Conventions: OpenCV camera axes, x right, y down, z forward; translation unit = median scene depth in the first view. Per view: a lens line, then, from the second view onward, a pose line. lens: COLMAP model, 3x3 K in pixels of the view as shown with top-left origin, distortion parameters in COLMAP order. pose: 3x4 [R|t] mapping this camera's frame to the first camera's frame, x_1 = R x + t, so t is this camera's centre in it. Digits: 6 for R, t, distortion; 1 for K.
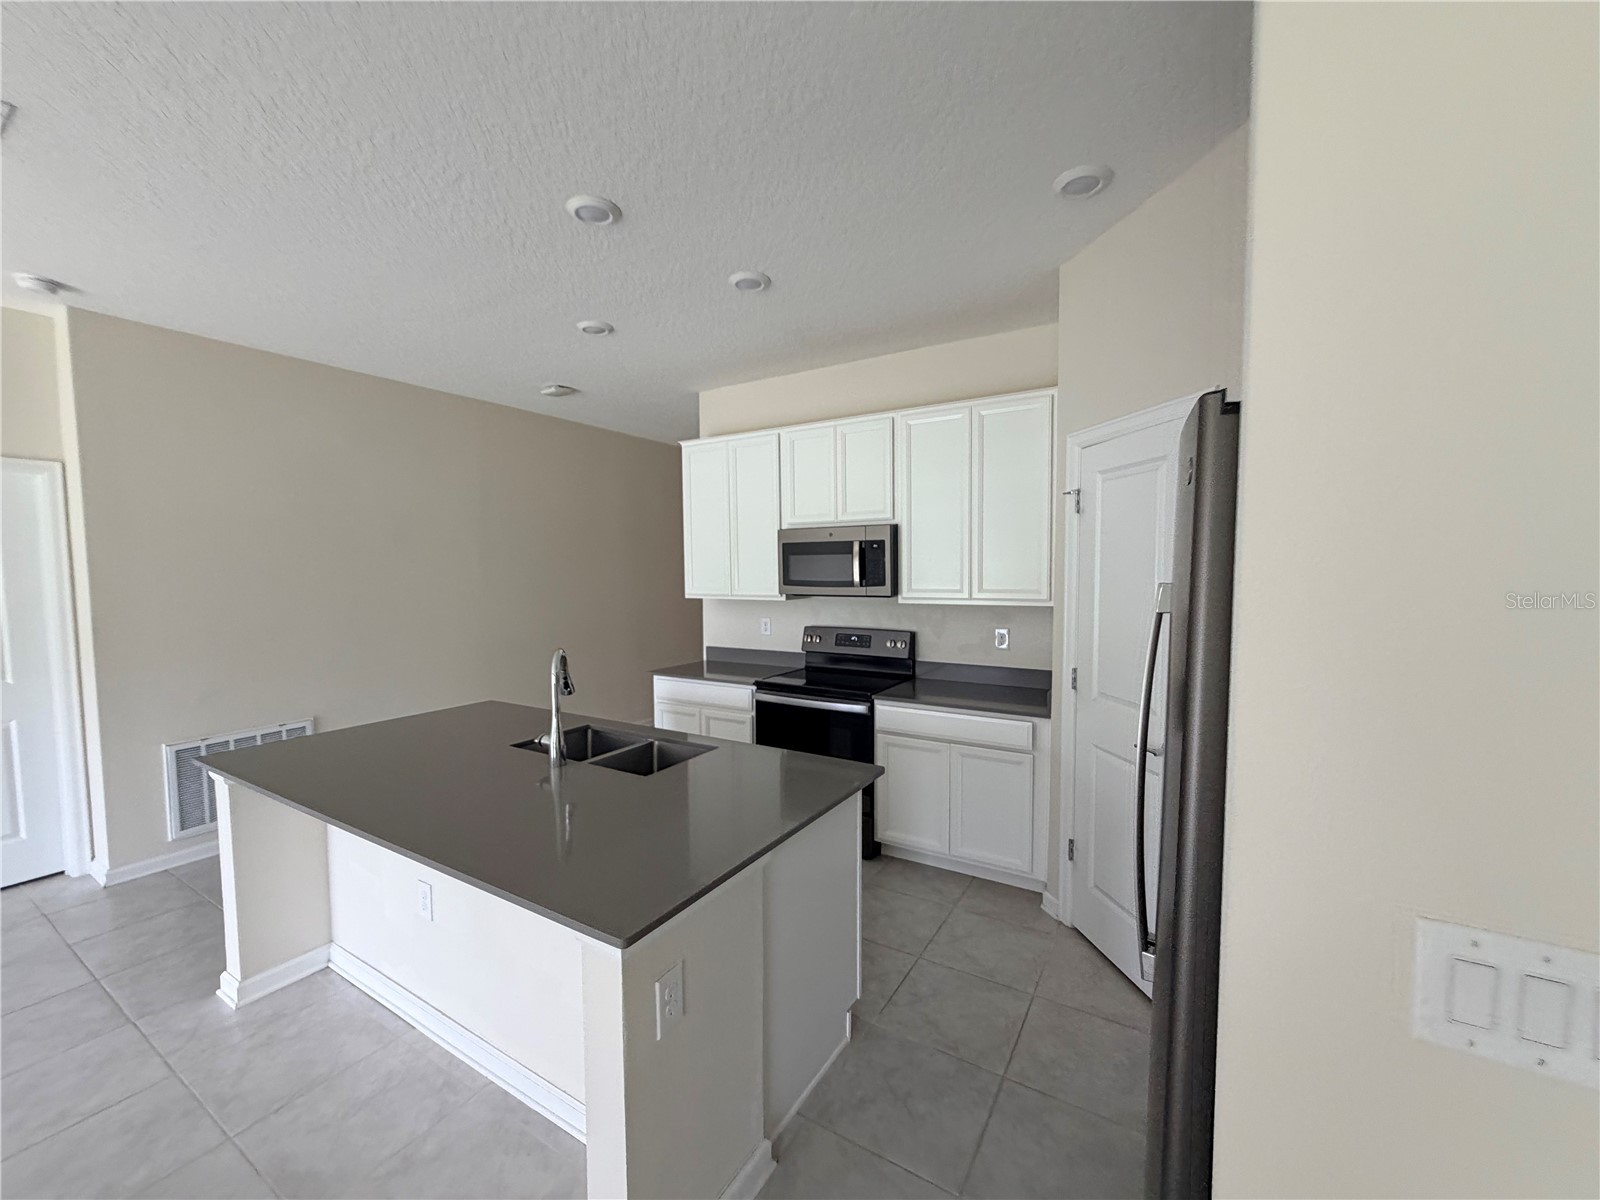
lens RADIAL K [[632.9, 0, 801.9], [0, 632.9, 604.1], [0, 0, 1]] dist [-0.006319, 0.000224]
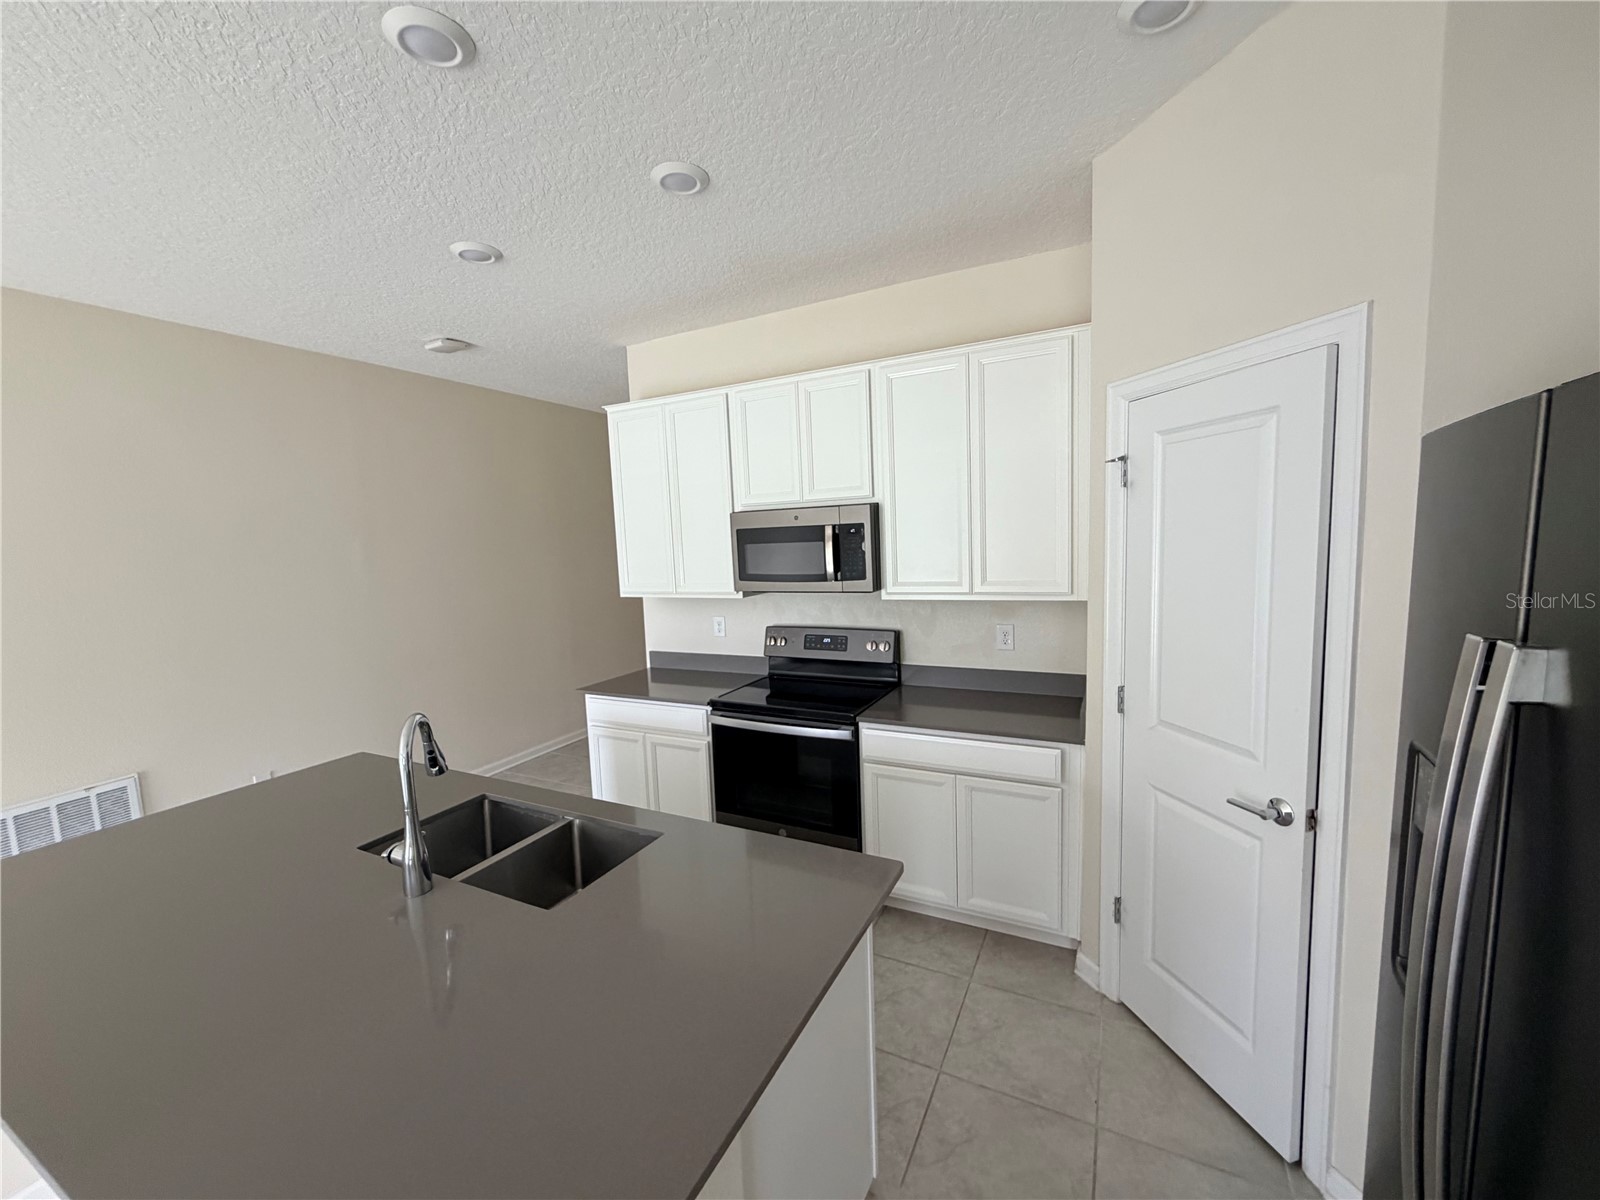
lens RADIAL K [[632.9, 0, 801.8], [0, 632.9, 600.5], [0, 0, 1]] dist [-0.006319, 0.000224]
pose [[0.996372, -0.039011, 0.075639, -0.014465], [0.035967, 0.998504, 0.041194, -0.042320], [-0.077133, -0.038324, 0.996284, 0.211544]]
